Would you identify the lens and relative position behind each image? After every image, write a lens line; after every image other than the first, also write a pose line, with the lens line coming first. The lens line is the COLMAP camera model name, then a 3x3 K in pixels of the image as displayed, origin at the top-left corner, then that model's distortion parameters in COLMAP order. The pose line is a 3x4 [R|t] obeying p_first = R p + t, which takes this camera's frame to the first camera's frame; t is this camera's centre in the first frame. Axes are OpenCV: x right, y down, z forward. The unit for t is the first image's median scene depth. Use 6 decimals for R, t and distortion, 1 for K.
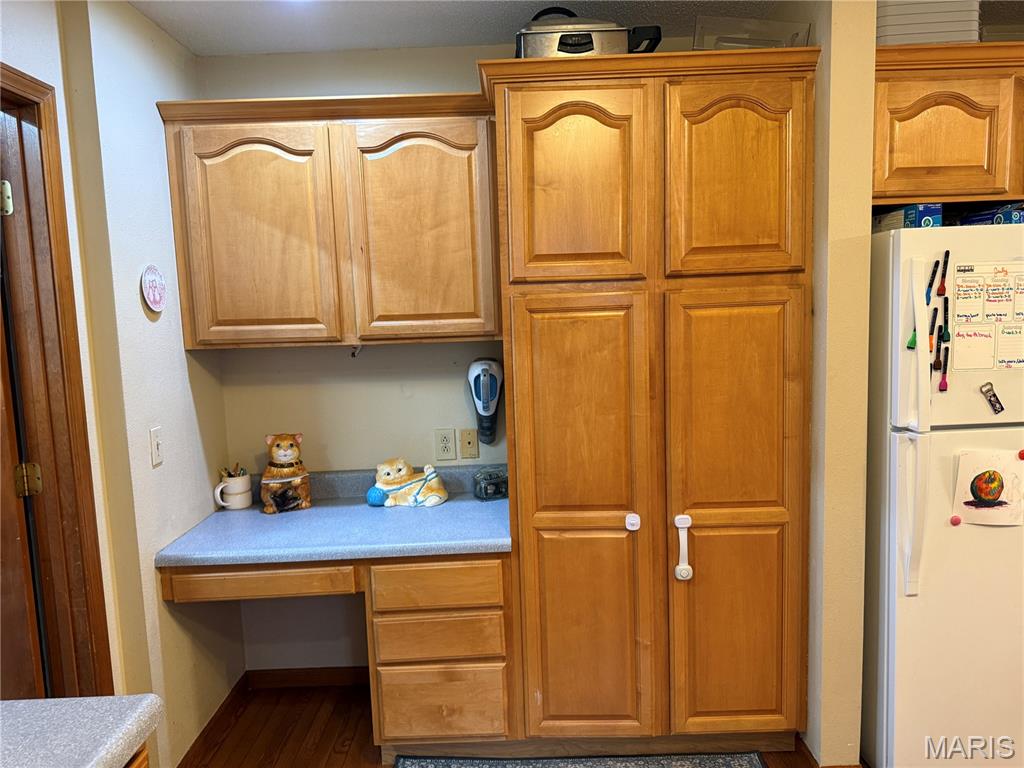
lens RADIAL K [[726.7, 0, 512.4], [0, 726.7, 384.3], [0, 0, 1]] dist [0.051724, -0.059733]
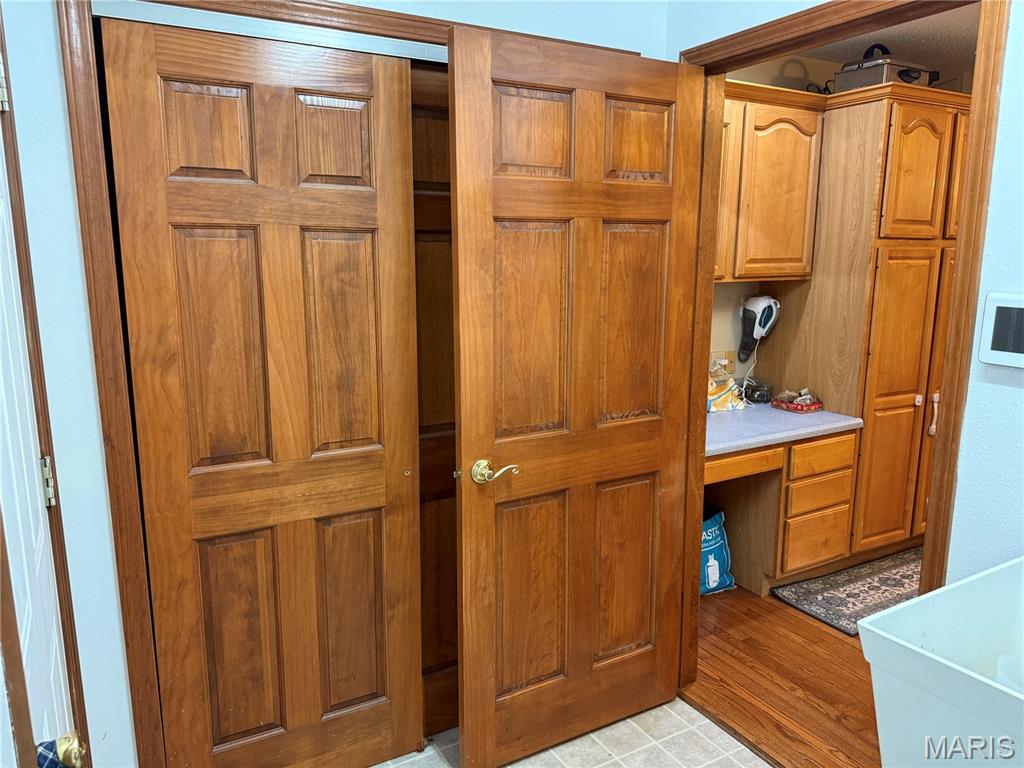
lens RADIAL K [[726.7, 0, 509.5], [0, 726.7, 388.3], [0, 0, 1]] dist [0.051724, -0.059733]
pose [[0.866627, -0.060177, 0.495314, -1.306752], [0.027040, 0.996906, 0.073808, 0.027367], [-0.498223, -0.050571, 0.865573, 0.093486]]
